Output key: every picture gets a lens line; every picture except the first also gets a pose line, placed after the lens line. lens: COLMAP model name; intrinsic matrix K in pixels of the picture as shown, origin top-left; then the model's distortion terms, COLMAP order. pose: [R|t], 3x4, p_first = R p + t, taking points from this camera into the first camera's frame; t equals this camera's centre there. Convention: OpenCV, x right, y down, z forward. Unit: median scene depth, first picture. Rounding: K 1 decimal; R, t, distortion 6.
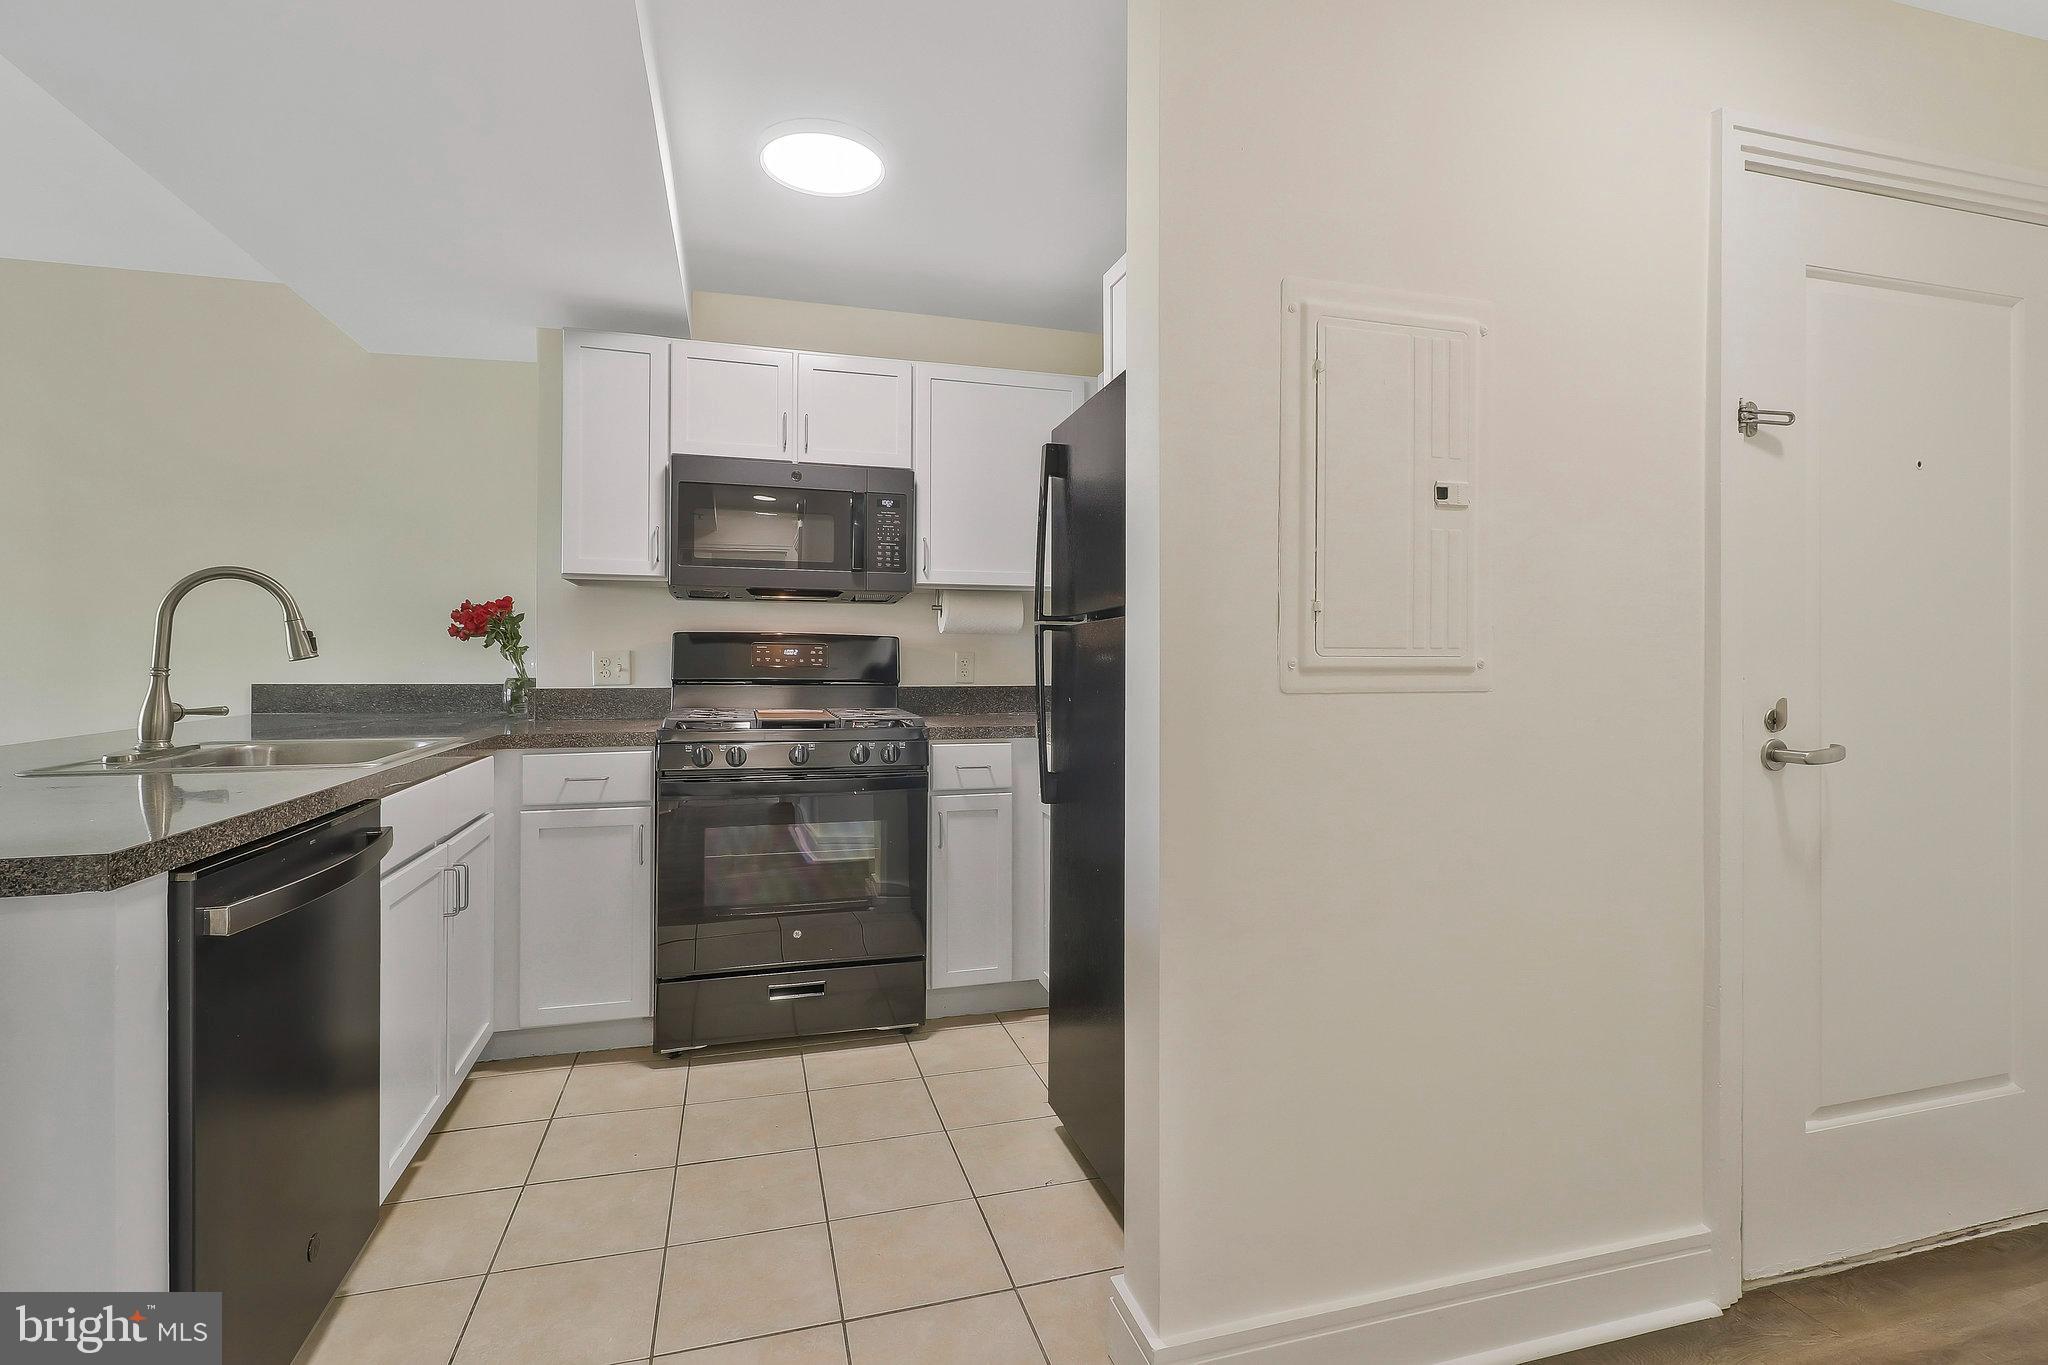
lens RADIAL K [[960.7, 0, 1028.7], [0, 960.7, 663.0], [0, 0, 1]] dist [0.008261, -0.000010]
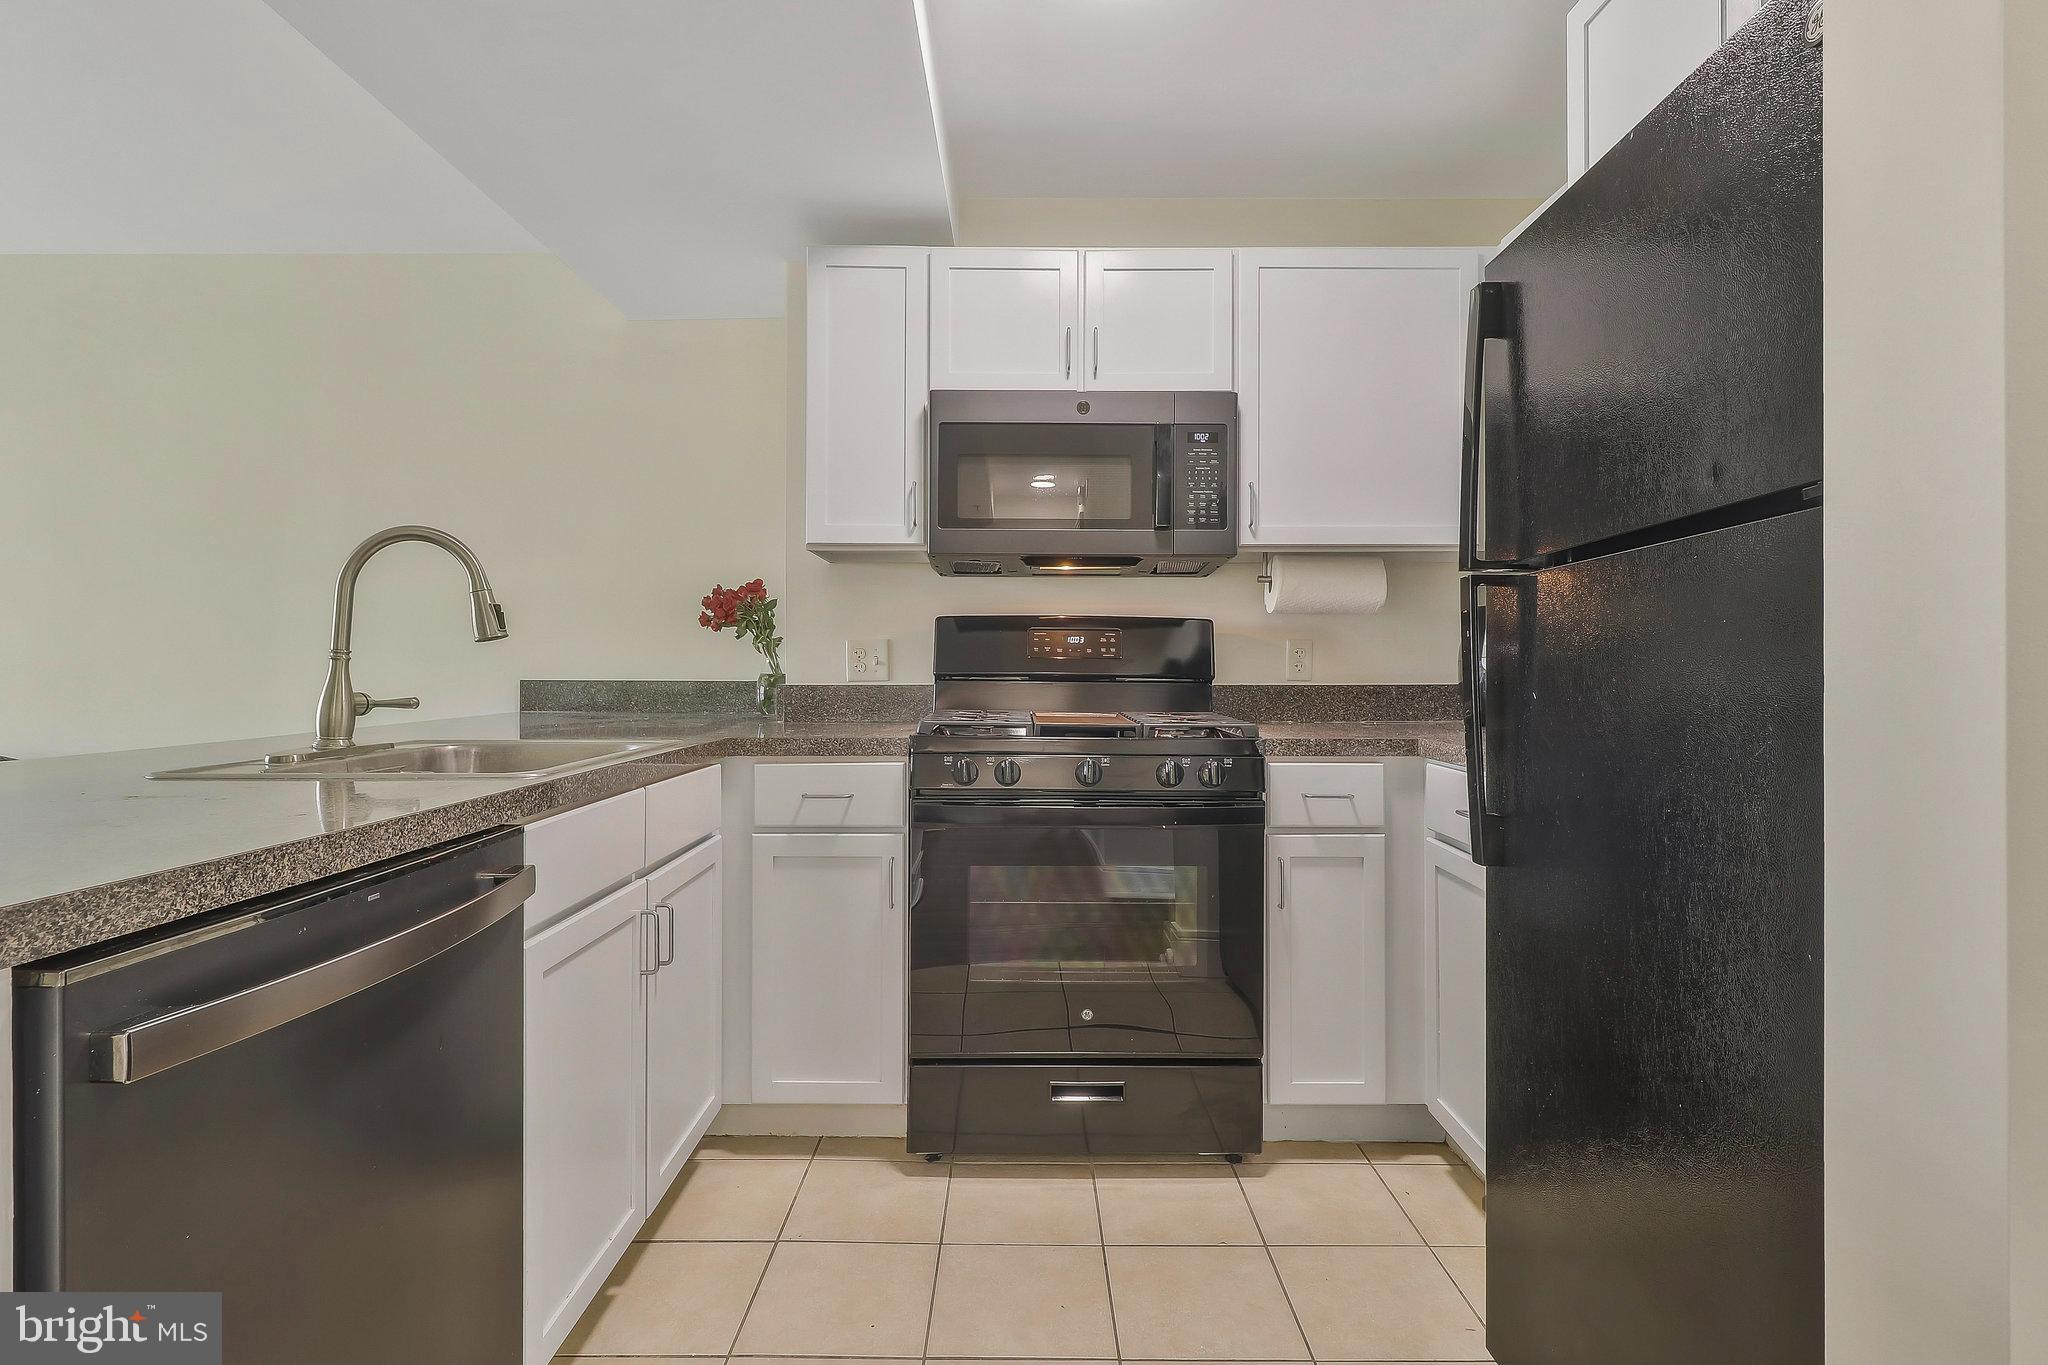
lens RADIAL K [[981.6, 0, 1025.2], [0, 981.6, 667.7], [0, 0, 1]] dist [0.021985, -0.020887]
pose [[0.958687, -0.003285, -0.284445, -0.065572], [0.001827, 0.999984, -0.005389, 0.017540], [0.284459, 0.004647, 0.958677, 0.243637]]
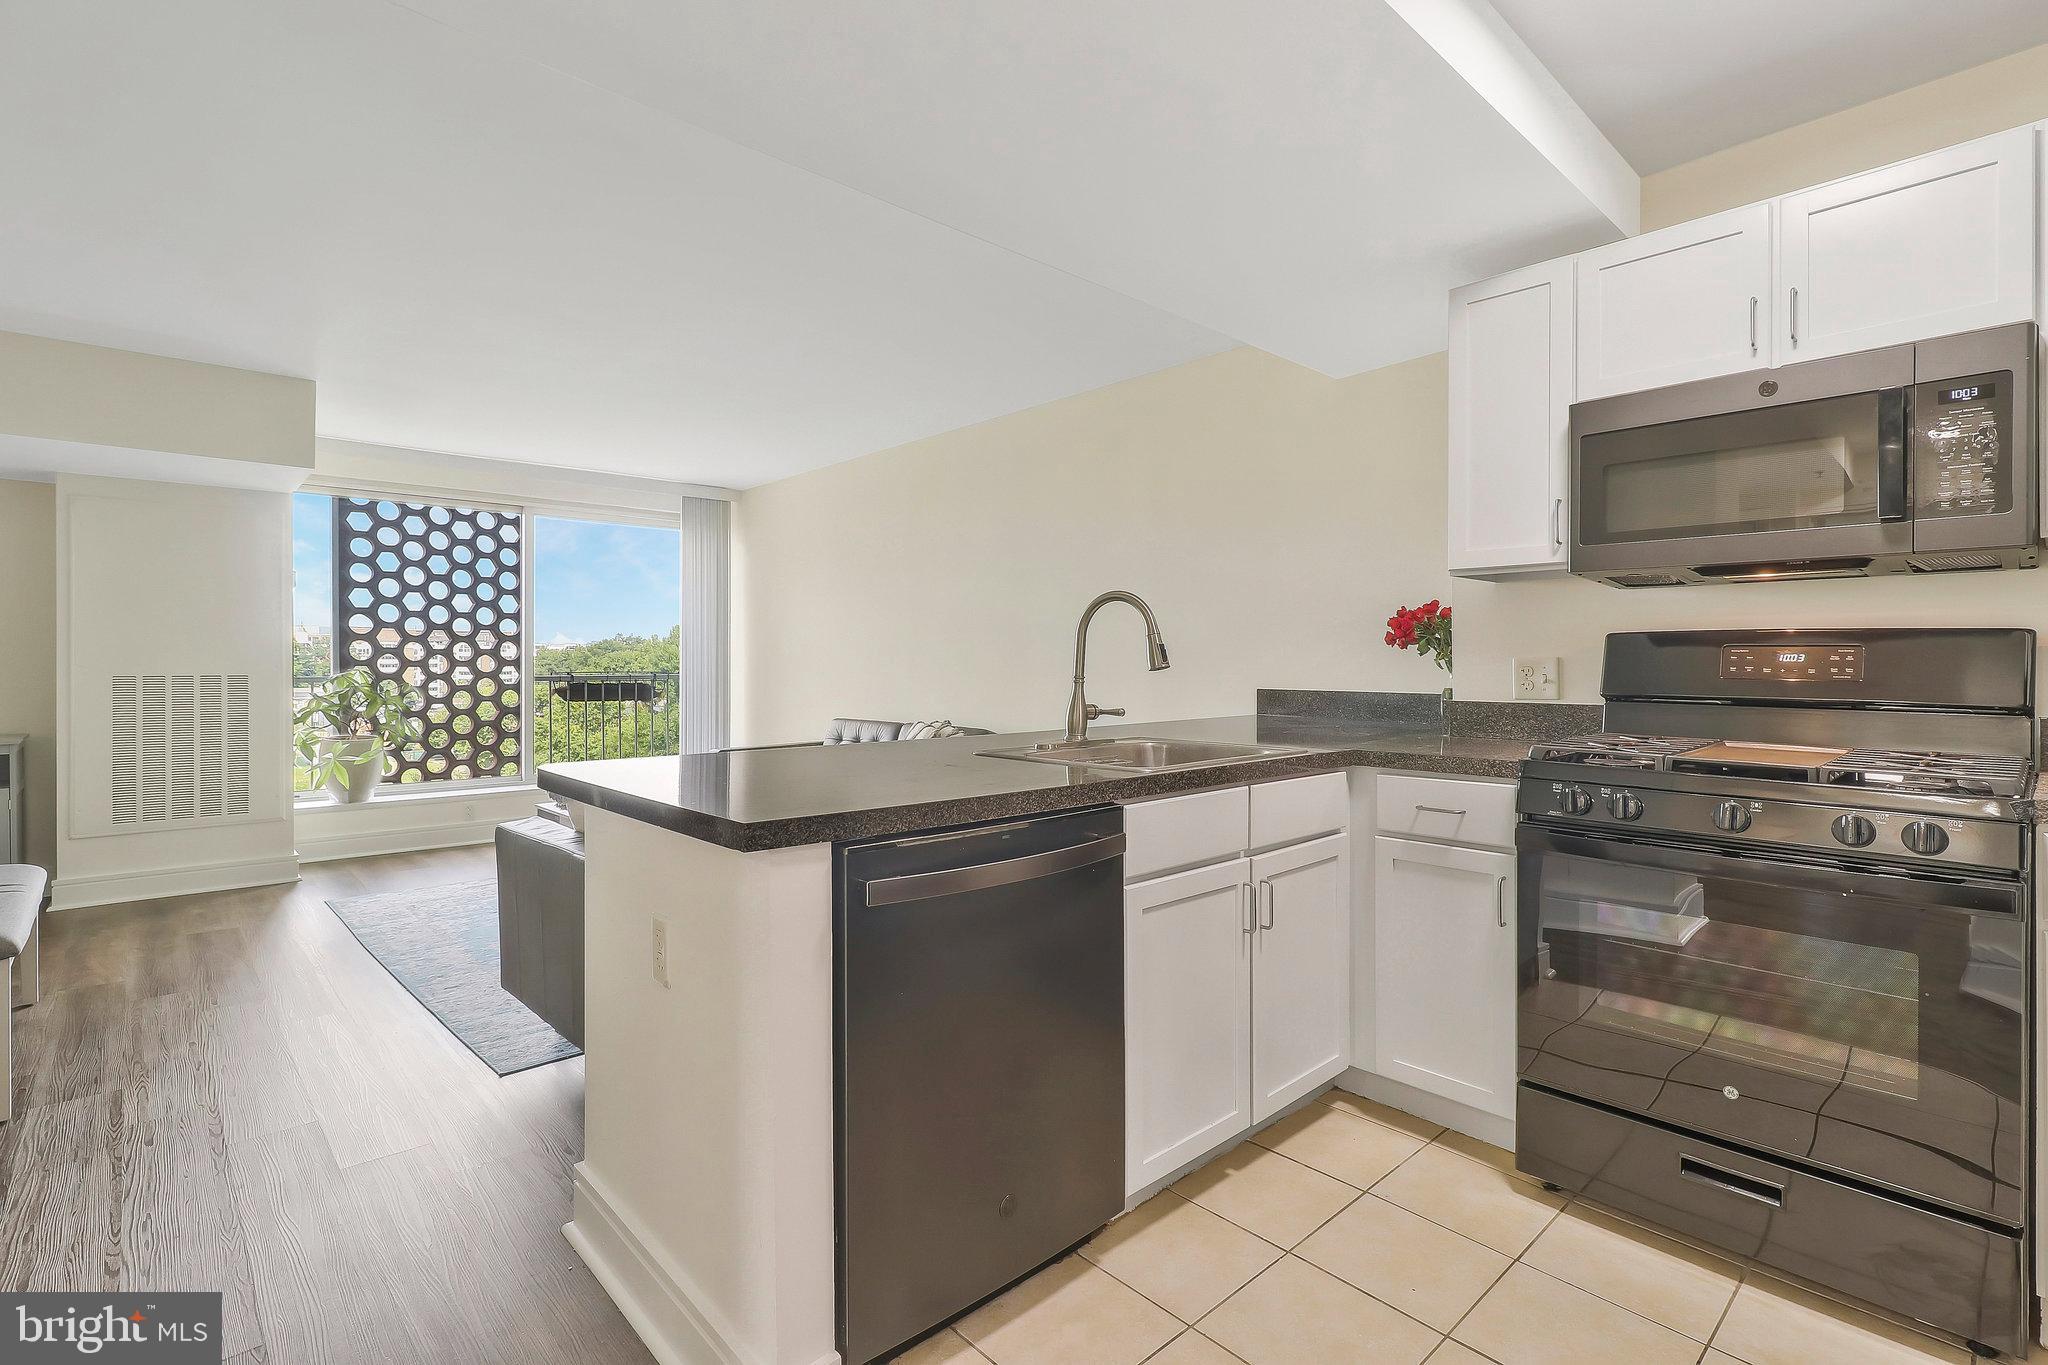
lens RADIAL K [[960.7, 0, 1028.7], [0, 960.7, 663.0], [0, 0, 1]] dist [0.008261, -0.000010]
pose [[0.439495, -0.002386, -0.898242, 0.130580], [-0.001795, 0.999992, -0.003534, -0.005137], [0.898243, 0.003166, 0.439487, 0.269308]]
